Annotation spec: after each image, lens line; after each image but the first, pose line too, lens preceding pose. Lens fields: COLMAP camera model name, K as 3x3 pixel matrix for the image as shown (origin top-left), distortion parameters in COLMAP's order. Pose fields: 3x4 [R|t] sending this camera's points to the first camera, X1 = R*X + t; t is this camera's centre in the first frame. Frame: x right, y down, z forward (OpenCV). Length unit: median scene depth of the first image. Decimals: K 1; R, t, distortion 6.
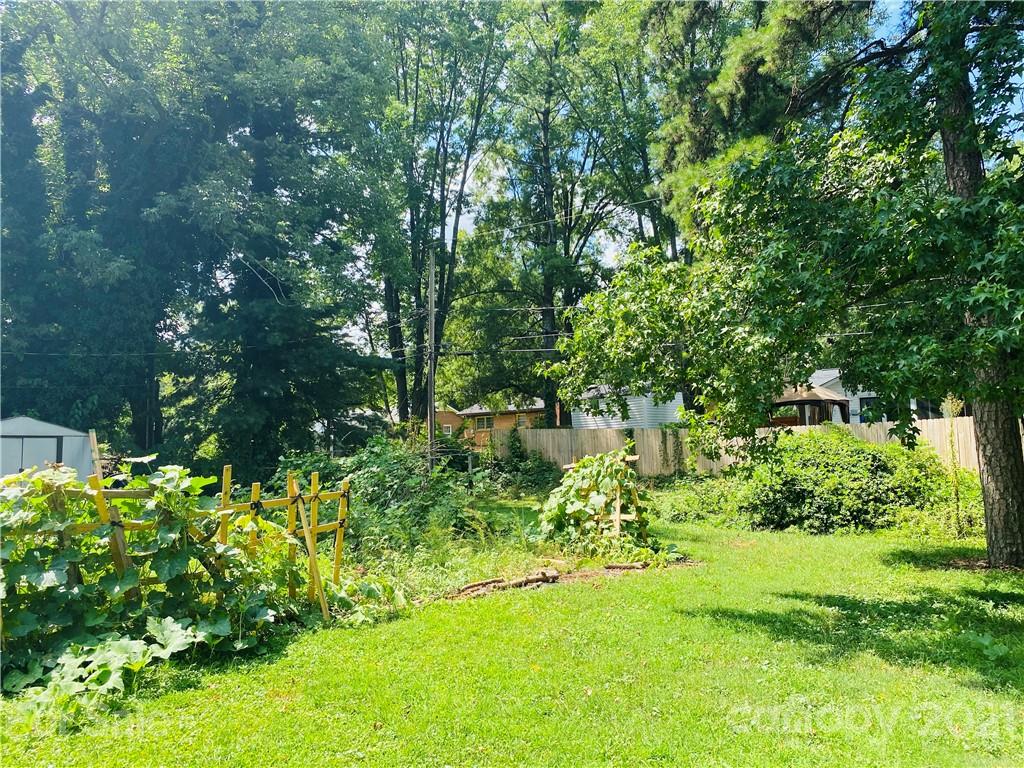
lens RADIAL K [[782.0, 0, 512.0], [0, 782.0, 384.0], [0, 0, 1]] dist [0.077036, -0.136137]
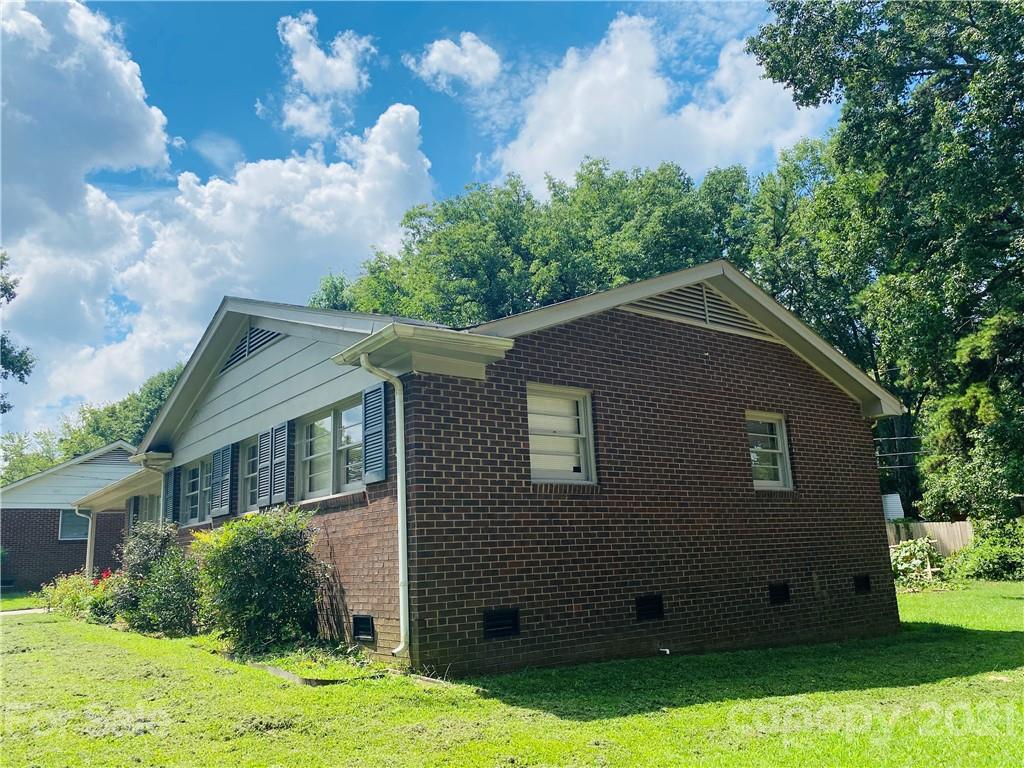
lens RADIAL K [[782.0, 0, 512.0], [0, 782.0, 384.0], [0, 0, 1]] dist [0.077036, -0.136137]
pose [[0.983968, -0.061929, -0.167247, -0.547578], [0.041017, 0.991218, -0.125715, -0.094868], [0.173564, 0.116840, 0.977867, -1.231656]]
